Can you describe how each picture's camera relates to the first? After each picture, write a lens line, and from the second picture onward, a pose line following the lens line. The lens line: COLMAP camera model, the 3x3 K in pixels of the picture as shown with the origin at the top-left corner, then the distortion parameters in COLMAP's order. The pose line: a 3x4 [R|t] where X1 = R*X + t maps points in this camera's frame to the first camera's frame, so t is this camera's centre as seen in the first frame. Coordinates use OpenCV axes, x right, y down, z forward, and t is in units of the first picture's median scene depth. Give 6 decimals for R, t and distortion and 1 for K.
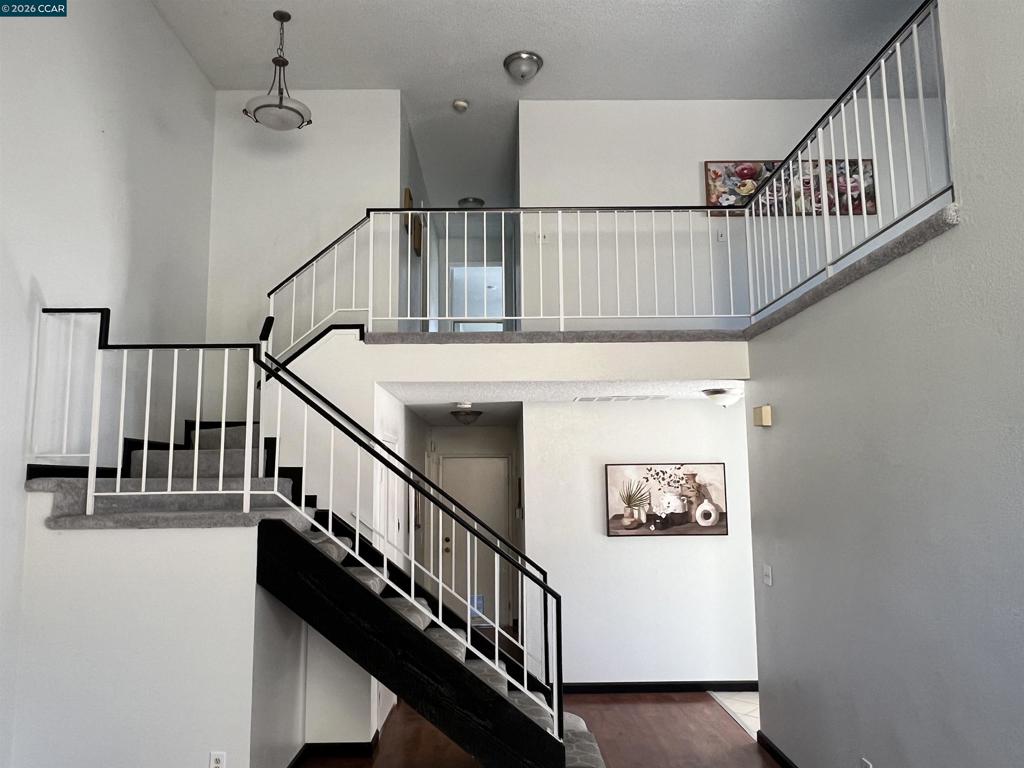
lens RADIAL K [[739.5, 0, 512.0], [0, 739.5, 384.0], [0, 0, 1]] dist [-0.026477, -0.001107]
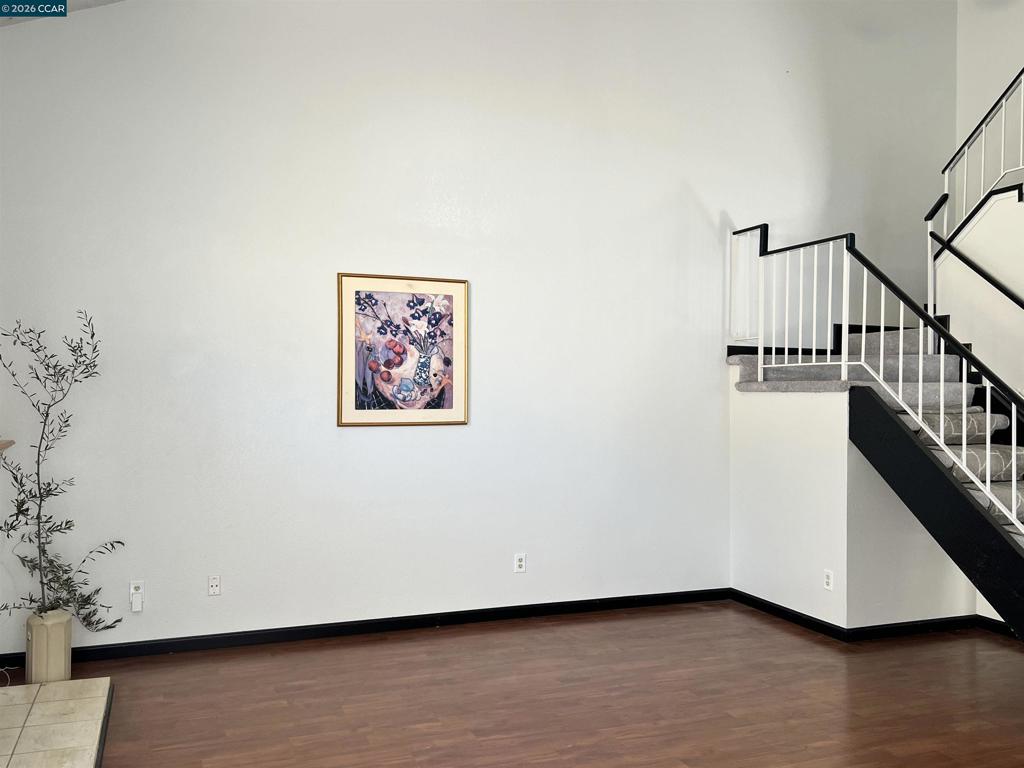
lens RADIAL K [[858.6, 0, 512.0], [0, 858.6, 384.0], [0, 0, 1]] dist [0.004274, 0.002363]
pose [[0.351071, 0.011851, -0.936274, 0.735202], [0.111713, 0.992248, 0.054448, 0.046008], [0.929661, -0.123708, 0.347025, 0.028910]]
